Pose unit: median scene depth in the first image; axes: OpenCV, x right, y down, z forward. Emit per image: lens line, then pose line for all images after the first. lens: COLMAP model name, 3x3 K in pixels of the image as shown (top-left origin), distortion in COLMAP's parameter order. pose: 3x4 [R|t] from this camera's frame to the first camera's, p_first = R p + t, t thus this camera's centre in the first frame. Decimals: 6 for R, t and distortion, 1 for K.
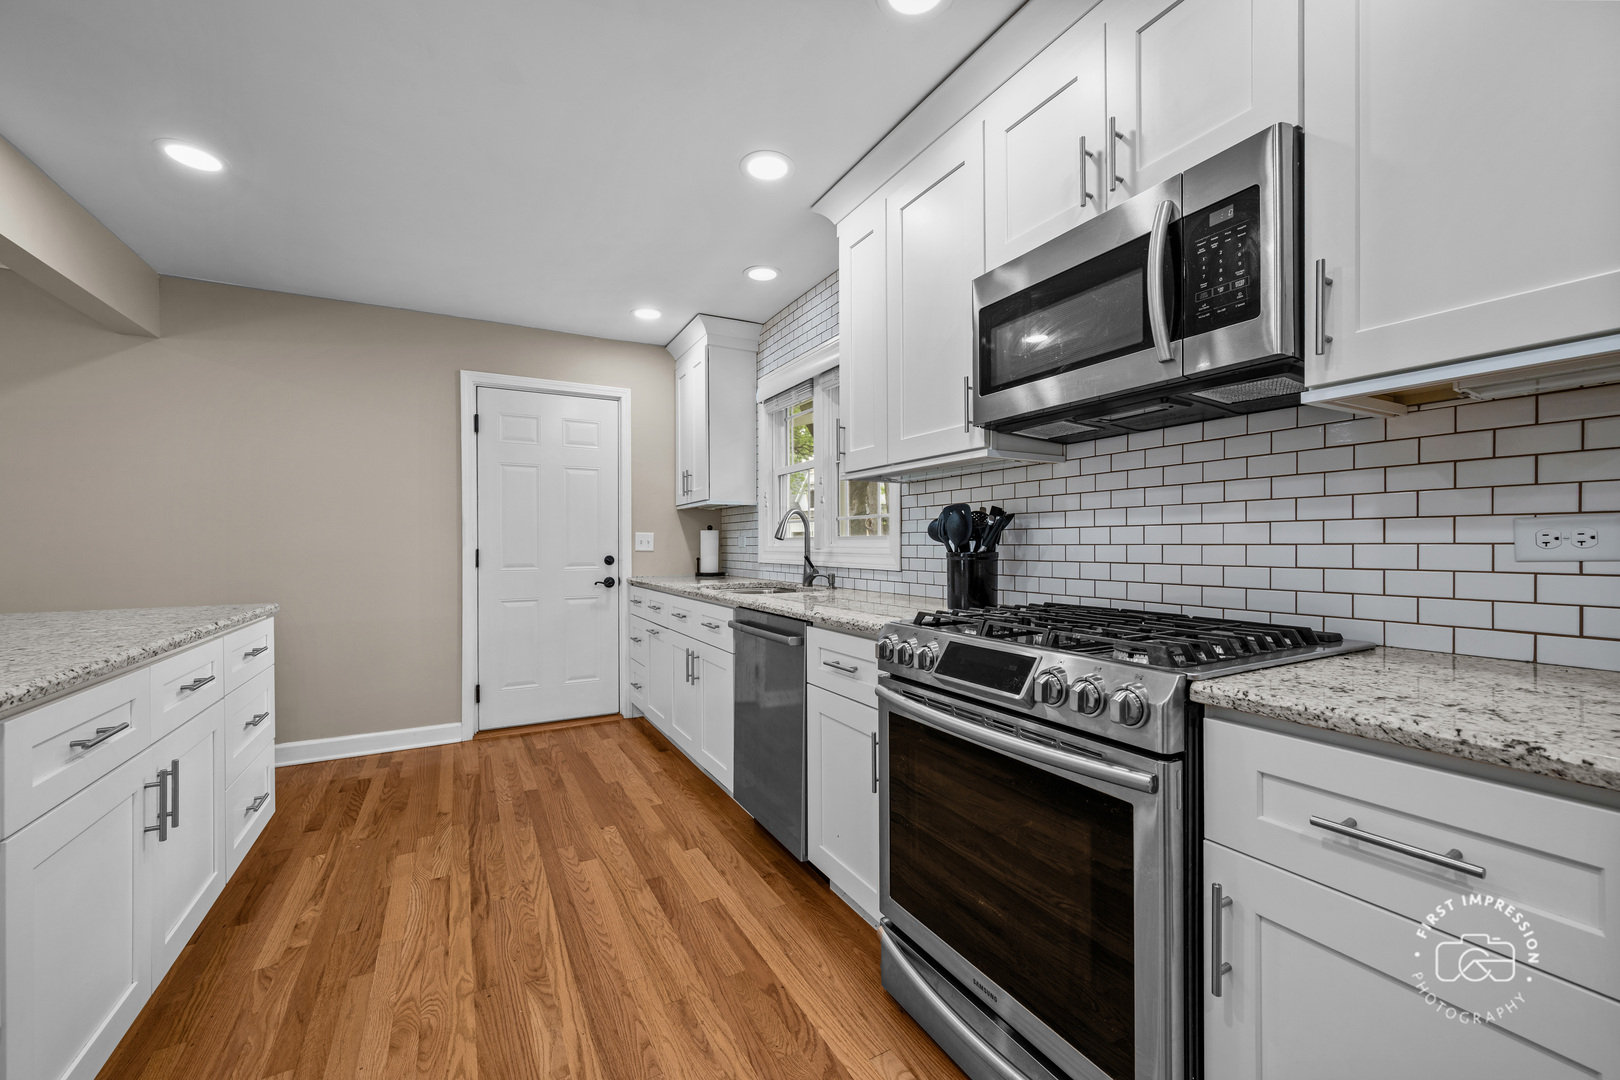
lens RADIAL K [[641.6, 0, 814.3], [0, 641.6, 547.8], [0, 0, 1]] dist [-0.003679, 0.001062]
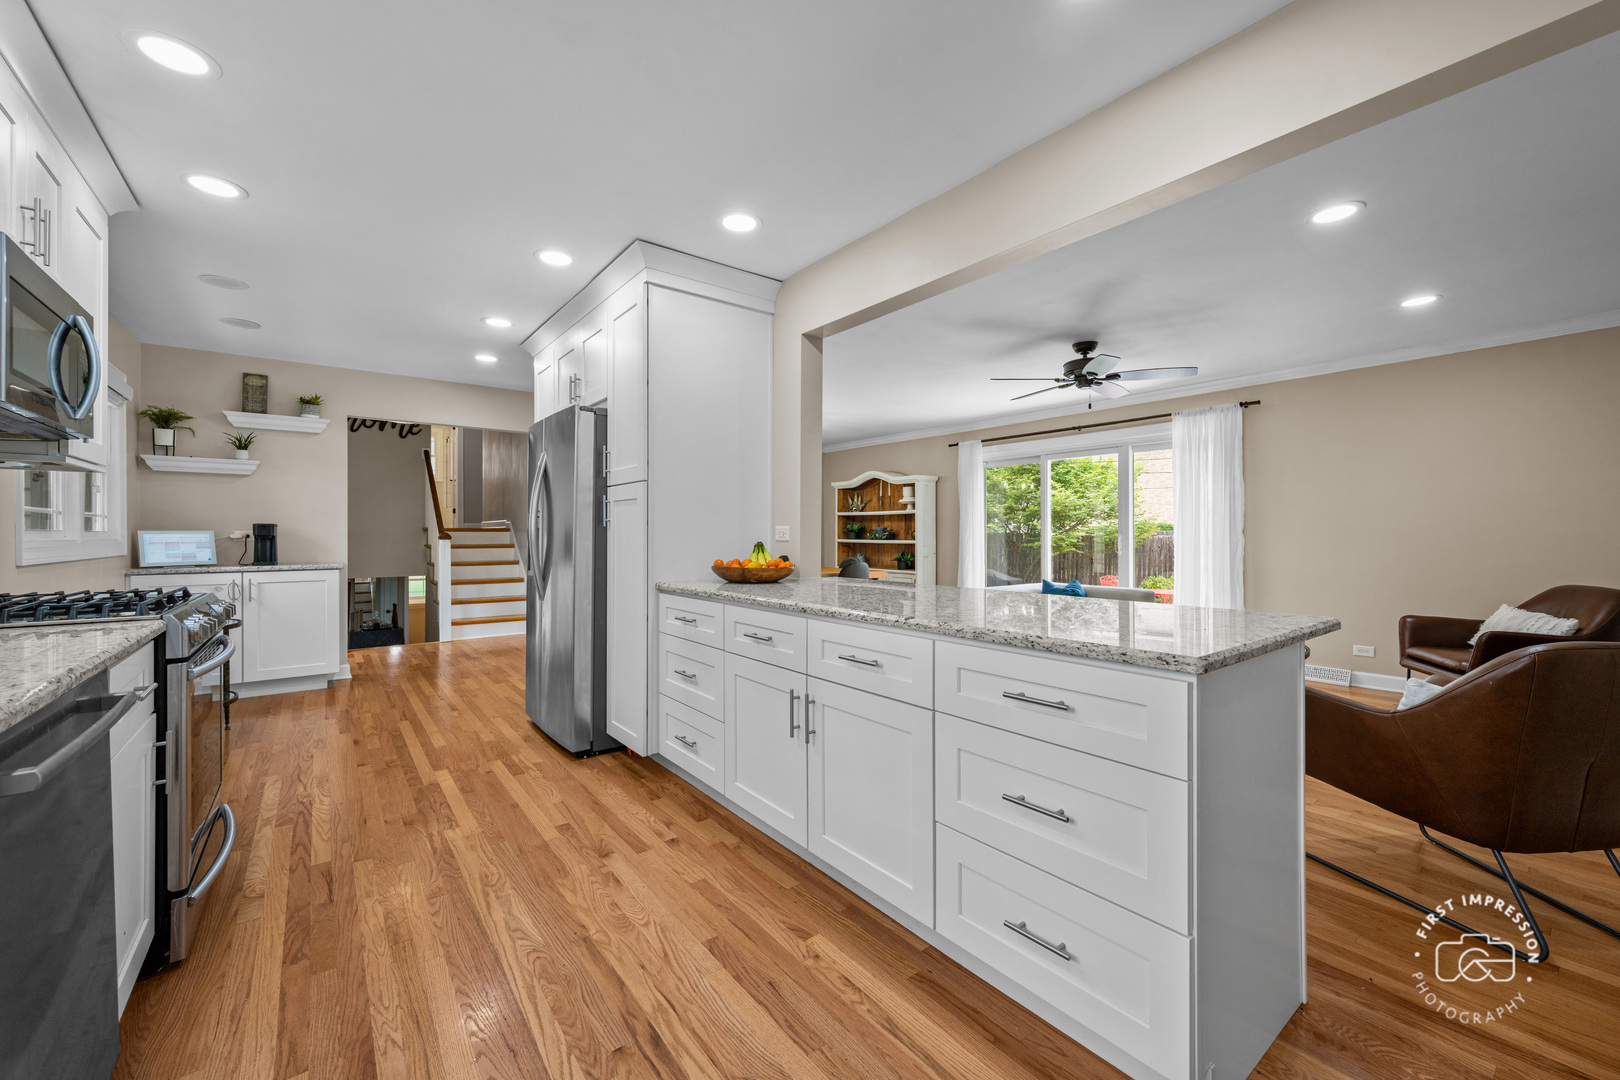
lens RADIAL K [[641.6, 0, 811.7], [0, 641.6, 532.6], [0, 0, 1]] dist [-0.003679, 0.001062]
pose [[-0.989102, 0.008061, -0.147014, -0.568801], [0.006885, 0.999940, 0.008505, -0.012528], [0.147074, 0.007400, -0.989098, 1.629117]]
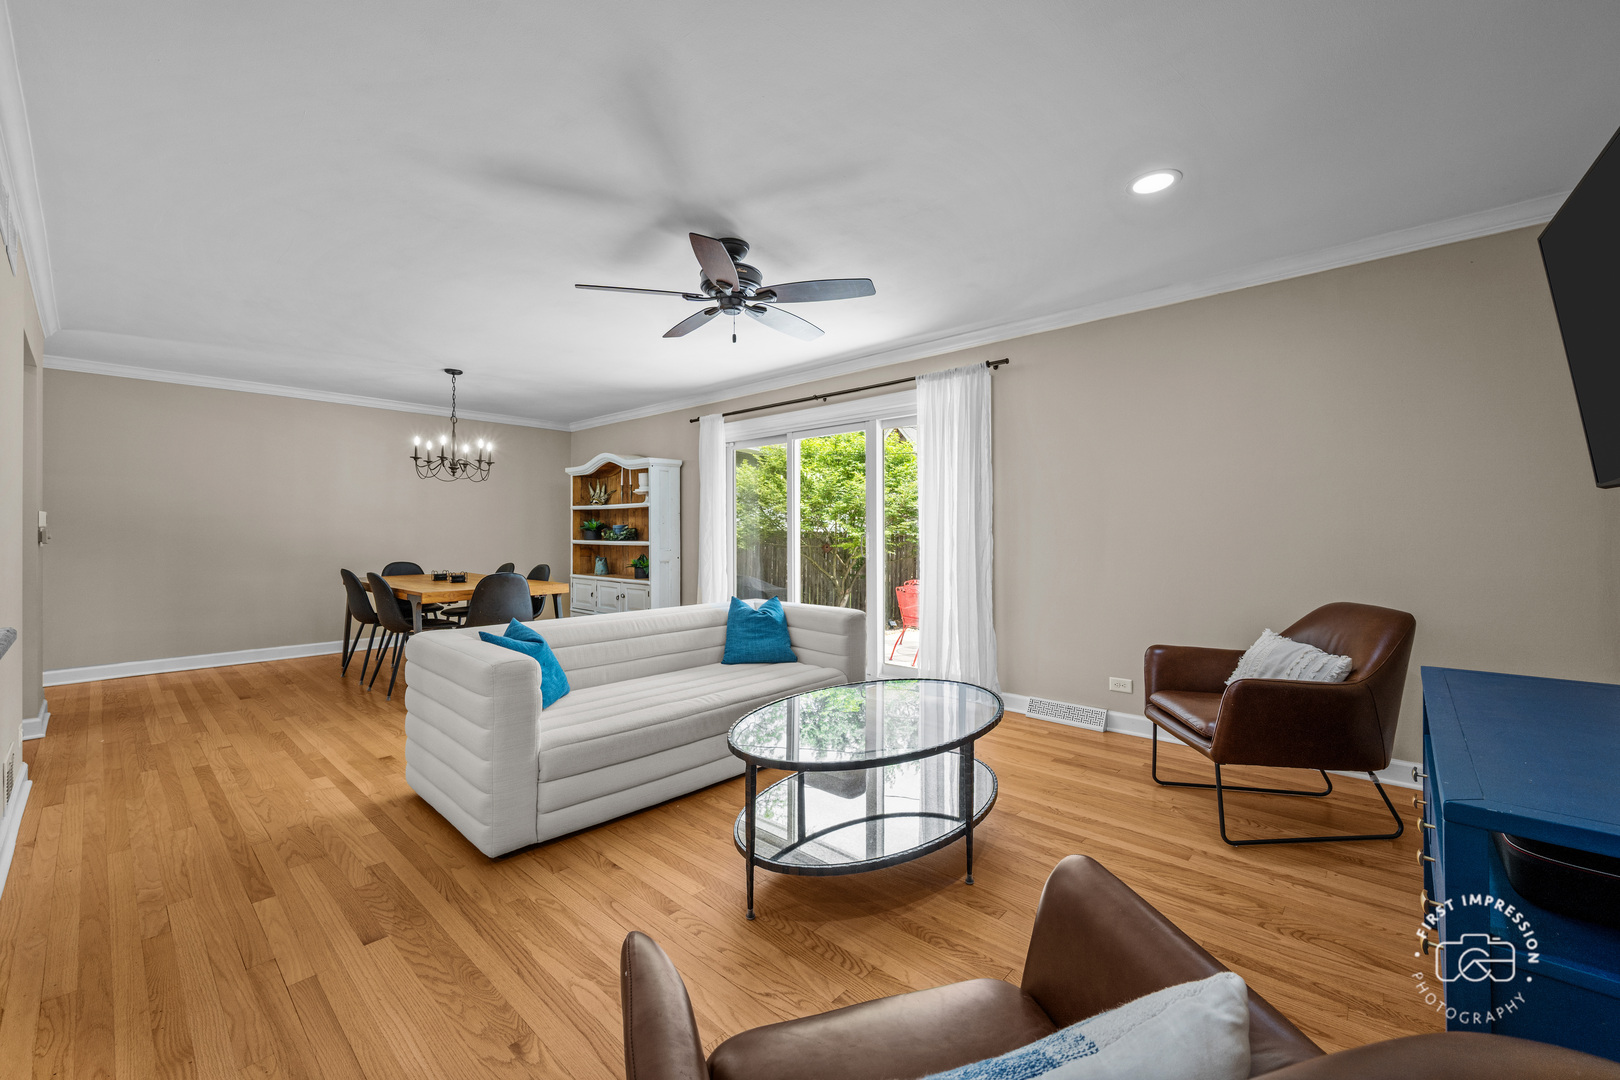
lens RADIAL K [[641.6, 0, 831.1], [0, 641.6, 530.6], [0, 0, 1]] dist [-0.003679, 0.001062]
pose [[-0.941763, 0.008808, -0.336162, -1.478190], [0.006289, 0.999943, 0.008580, -0.000242], [0.336218, 0.005966, -0.941765, 1.070720]]
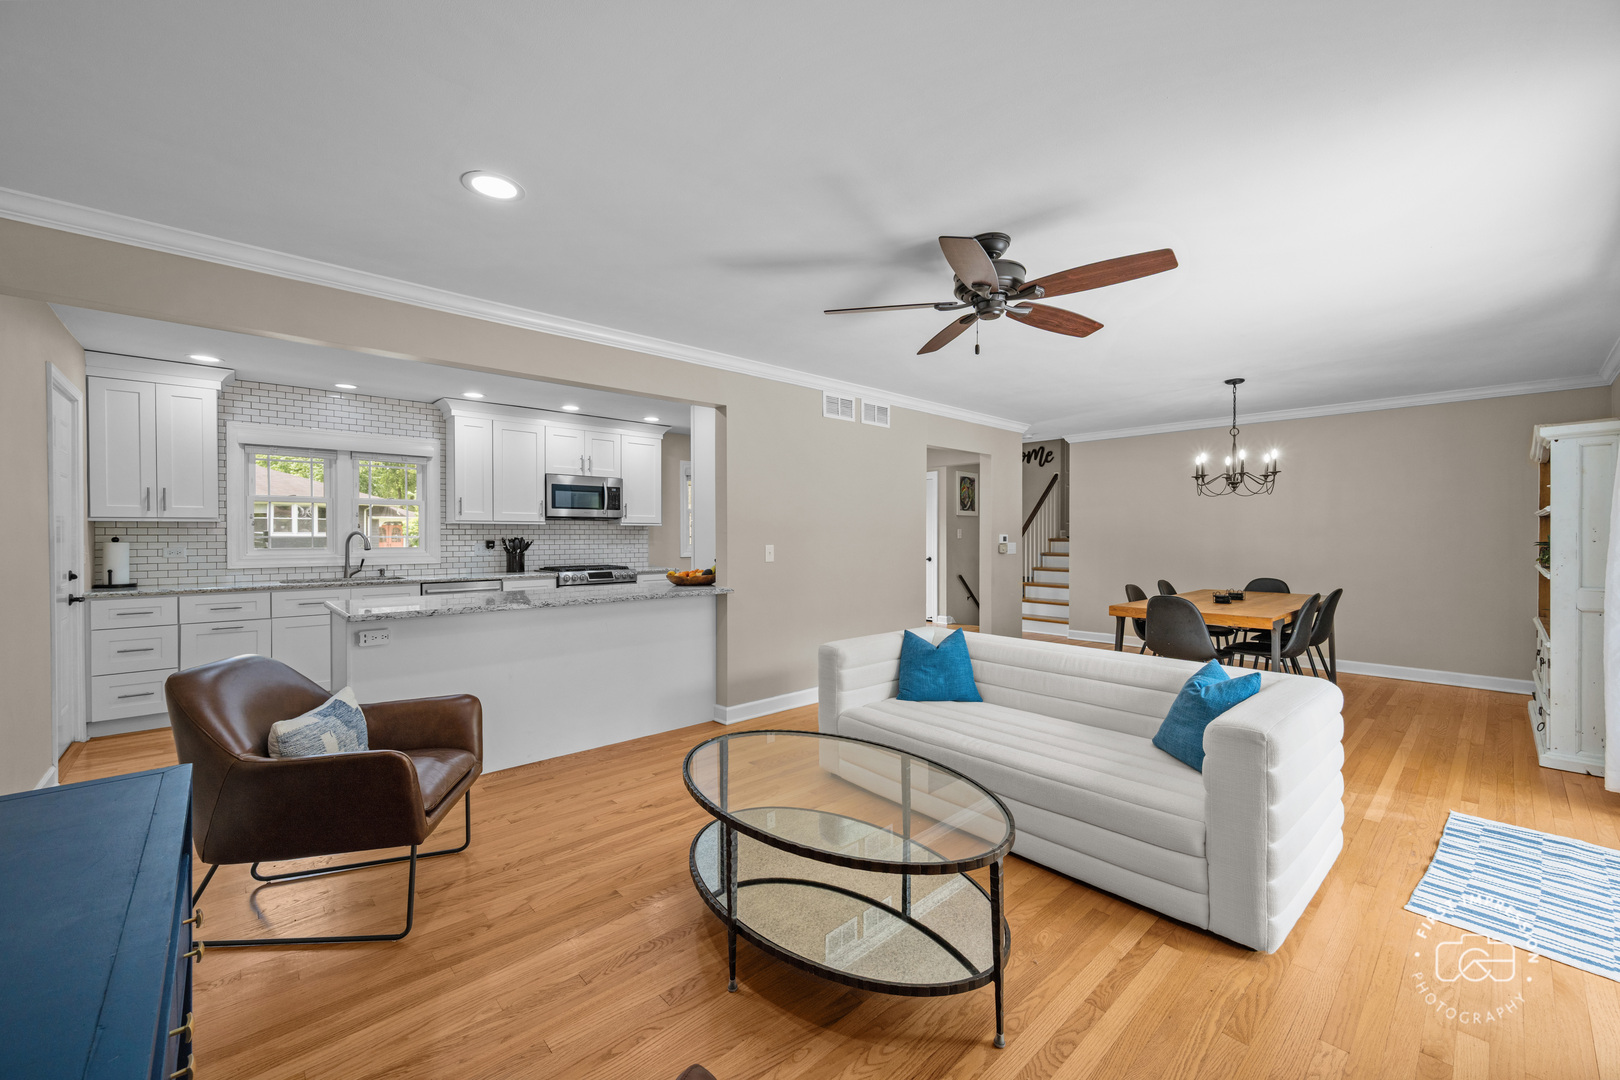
lens RADIAL K [[641.6, 0, 811.1], [0, 641.6, 536.7], [0, 0, 1]] dist [-0.003679, 0.001062]
pose [[-0.229595, 0.005538, 0.973270, -2.795183], [0.011391, 0.999931, -0.003003, -0.042046], [-0.973220, 0.010397, -0.229642, 0.338192]]
